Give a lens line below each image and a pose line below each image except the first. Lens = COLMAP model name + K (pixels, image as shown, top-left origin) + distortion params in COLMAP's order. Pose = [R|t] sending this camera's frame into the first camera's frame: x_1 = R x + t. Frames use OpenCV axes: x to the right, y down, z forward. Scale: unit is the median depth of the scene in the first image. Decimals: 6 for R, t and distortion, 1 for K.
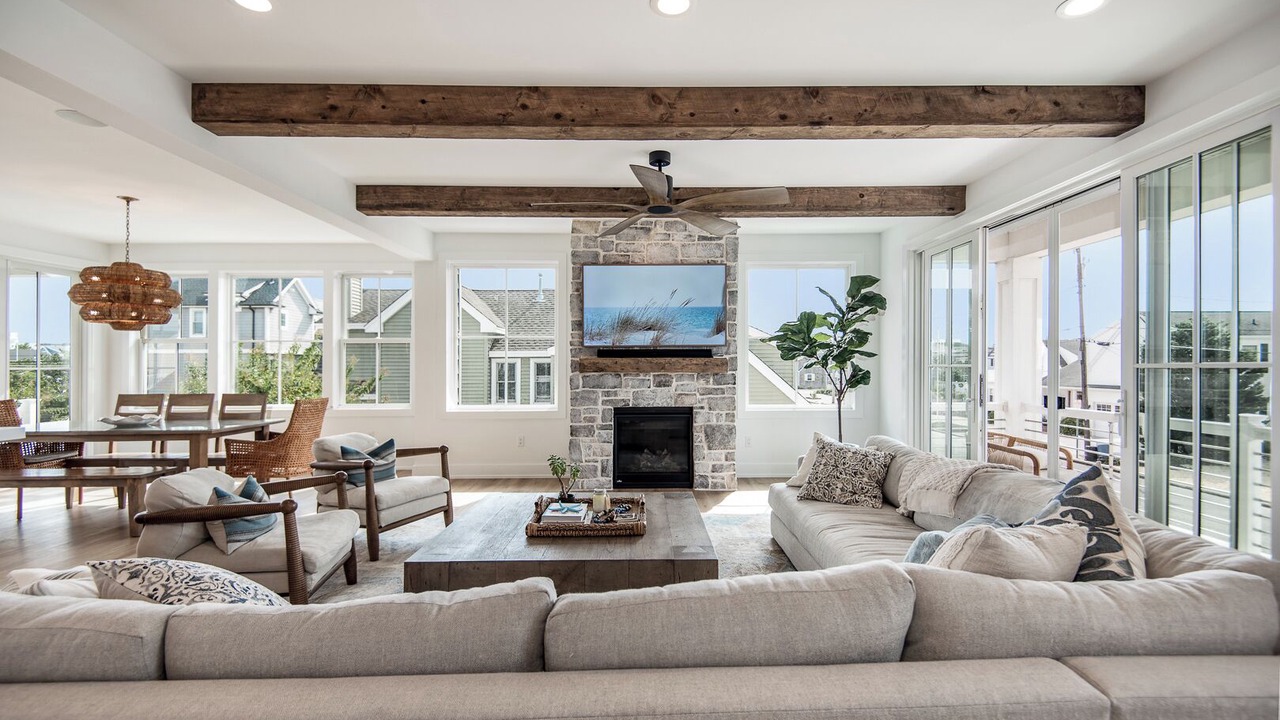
lens RADIAL K [[577.6, 0, 647.7], [0, 577.6, 365.9], [0, 0, 1]] dist [0.005769, -0.004734]
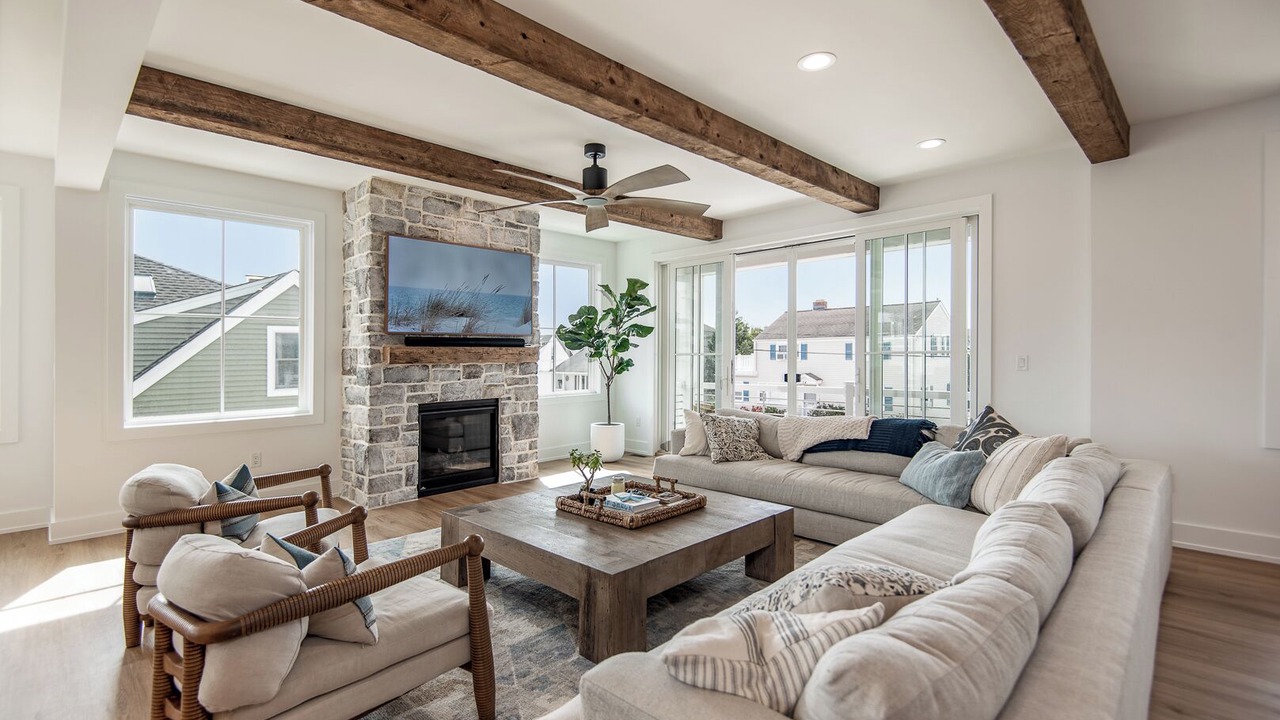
lens RADIAL K [[577.6, 0, 647.1], [0, 577.6, 358.5], [0, 0, 1]] dist [0.005769, -0.004734]
pose [[0.709984, -0.008384, 0.704168, -0.428952], [0.006214, 0.999965, 0.005640, 0.000974], [-0.704191, 0.000371, 0.710011, 0.145003]]
